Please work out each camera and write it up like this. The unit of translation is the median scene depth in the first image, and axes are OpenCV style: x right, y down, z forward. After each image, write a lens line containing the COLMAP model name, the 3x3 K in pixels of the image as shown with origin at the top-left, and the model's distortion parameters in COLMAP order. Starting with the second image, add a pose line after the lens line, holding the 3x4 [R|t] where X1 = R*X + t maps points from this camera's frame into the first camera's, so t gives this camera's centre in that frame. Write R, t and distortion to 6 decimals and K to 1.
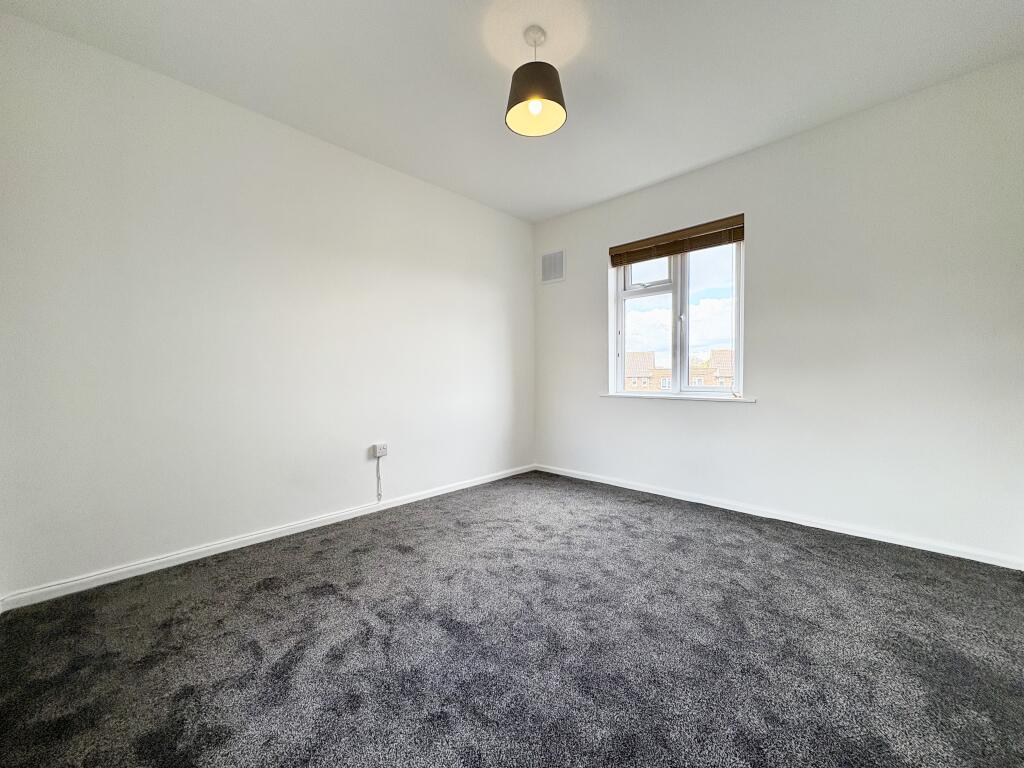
lens RADIAL K [[407.3, 0, 512.0], [0, 407.3, 384.0], [0, 0, 1]] dist [0.003129, 0.000106]
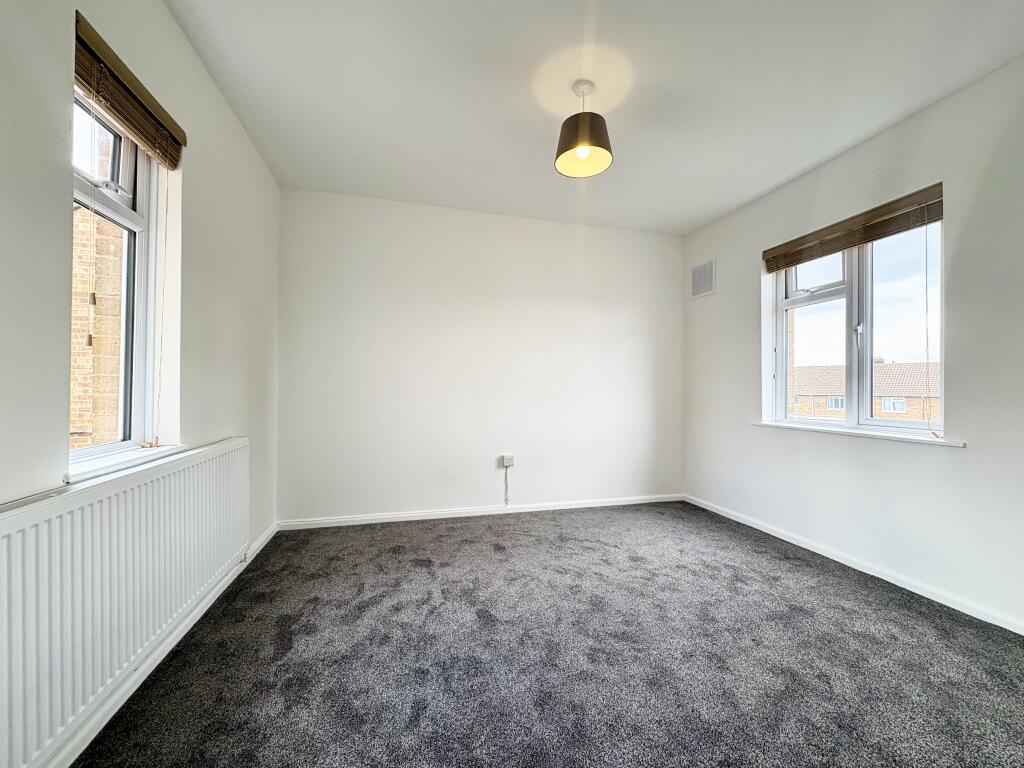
lens RADIAL K [[407.3, 0, 512.0], [0, 407.3, 384.0], [0, 0, 1]] dist [0.003129, 0.000106]
pose [[0.855521, 0.005718, -0.517737, 0.315375], [-0.023862, 0.999312, -0.028393, -0.025644], [0.517218, 0.036645, 0.855069, 0.006879]]
